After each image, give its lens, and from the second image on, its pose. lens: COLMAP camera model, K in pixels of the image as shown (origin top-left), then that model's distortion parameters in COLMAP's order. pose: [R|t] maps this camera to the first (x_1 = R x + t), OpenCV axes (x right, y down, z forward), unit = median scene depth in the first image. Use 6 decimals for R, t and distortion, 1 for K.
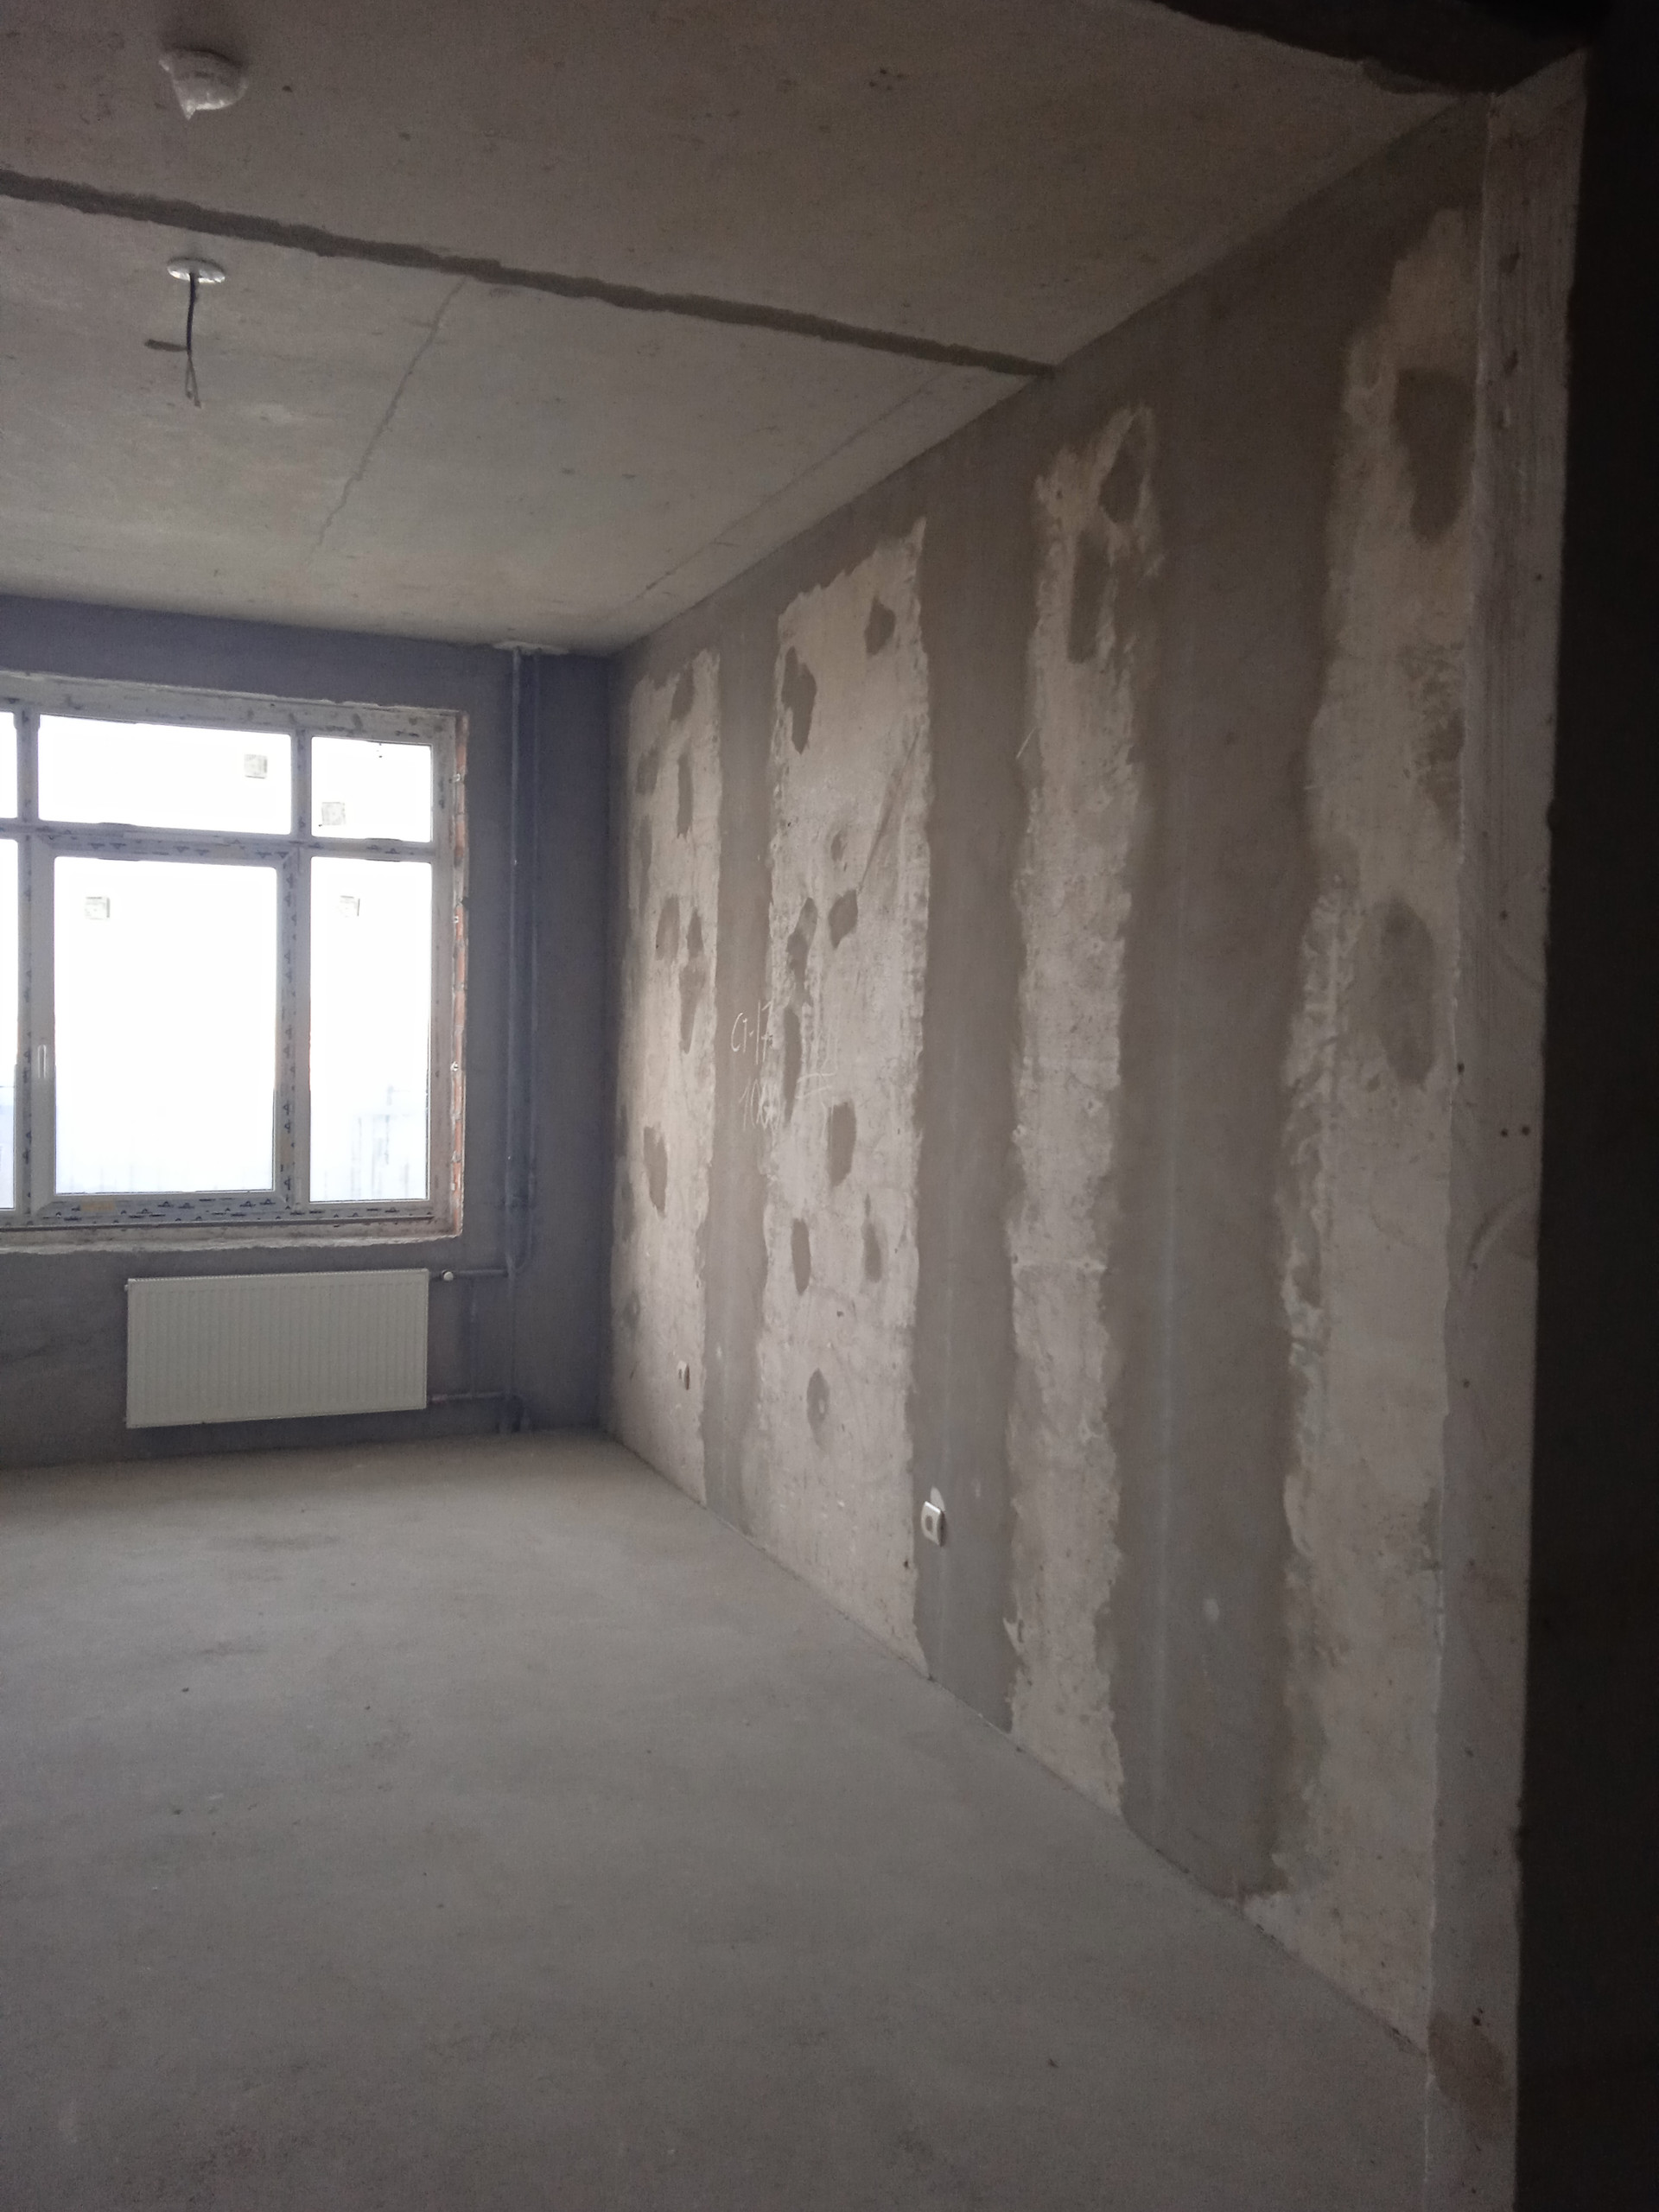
lens RADIAL K [[1833.1, 0, 830.9], [0, 1833.1, 1096.7], [0, 0, 1]] dist [0.042843, -0.004230]
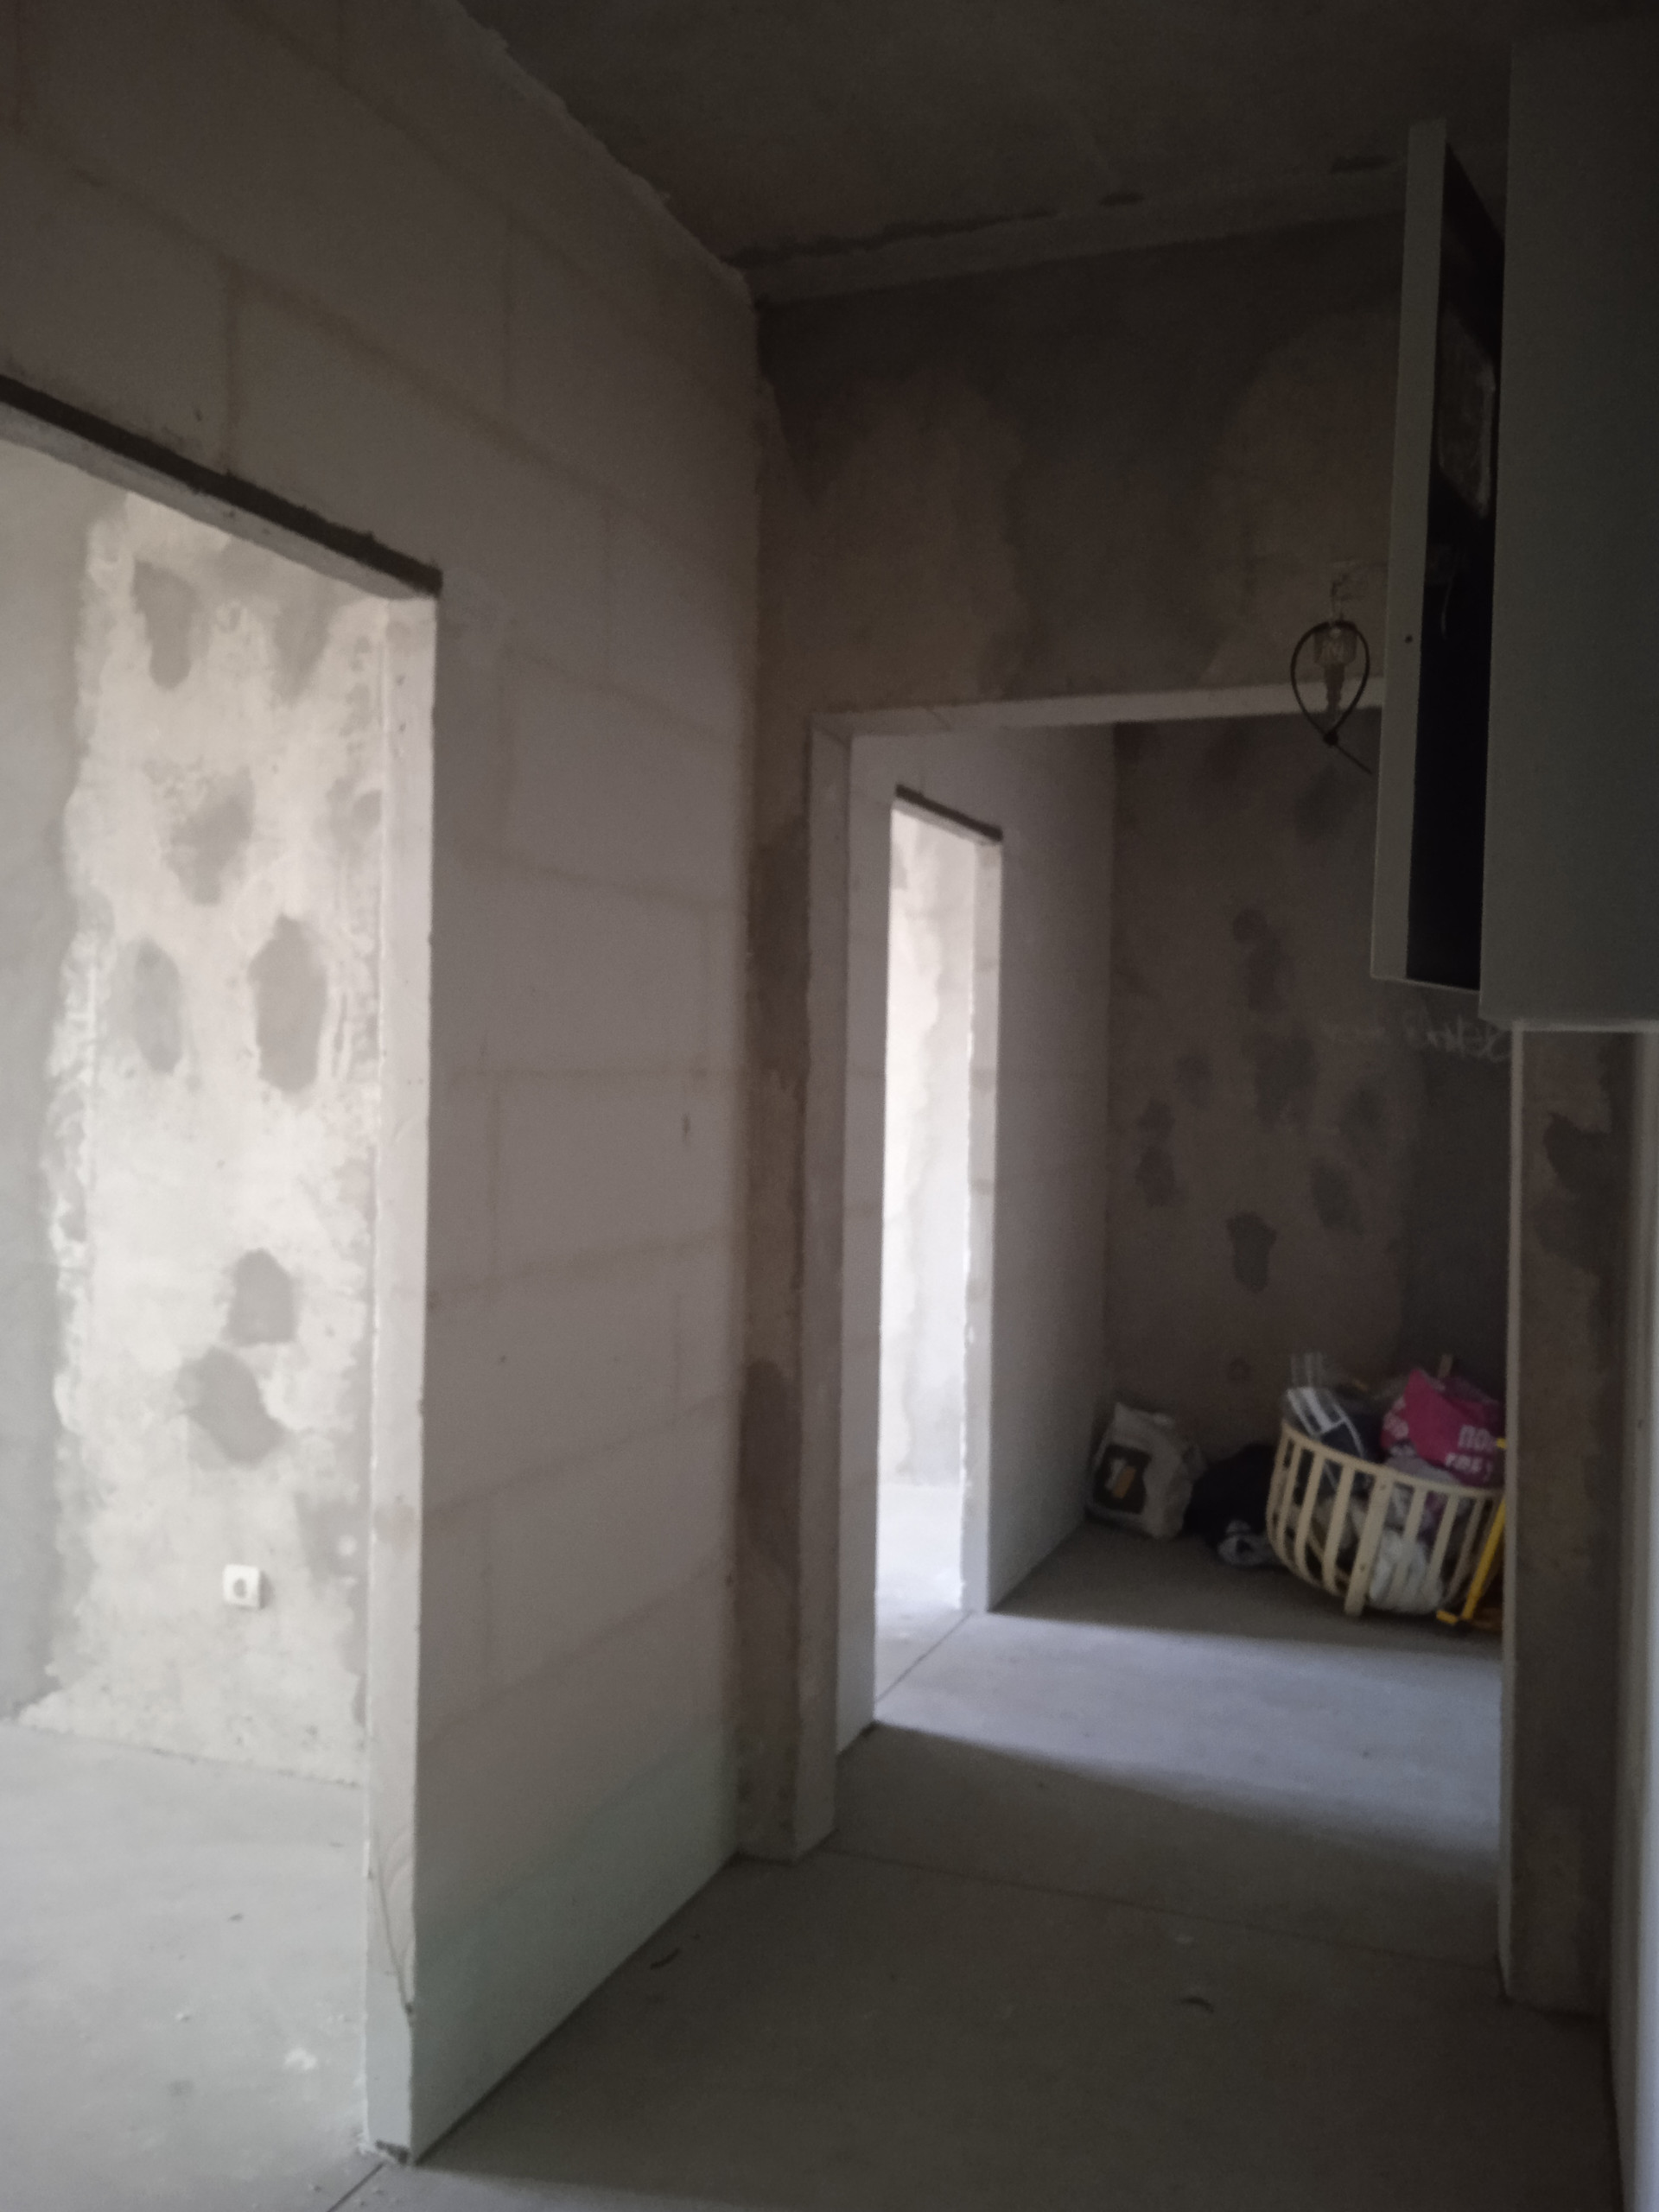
lens RADIAL K [[1833.1, 0, 827.3], [0, 1833.1, 1100.6], [0, 0, 1]] dist [0.042843, -0.004230]
pose [[0.701000, -0.018484, 0.712921, -0.309633], [0.019273, 0.999790, 0.006971, 0.013208], [-0.712901, 0.008853, 0.701209, -0.321155]]
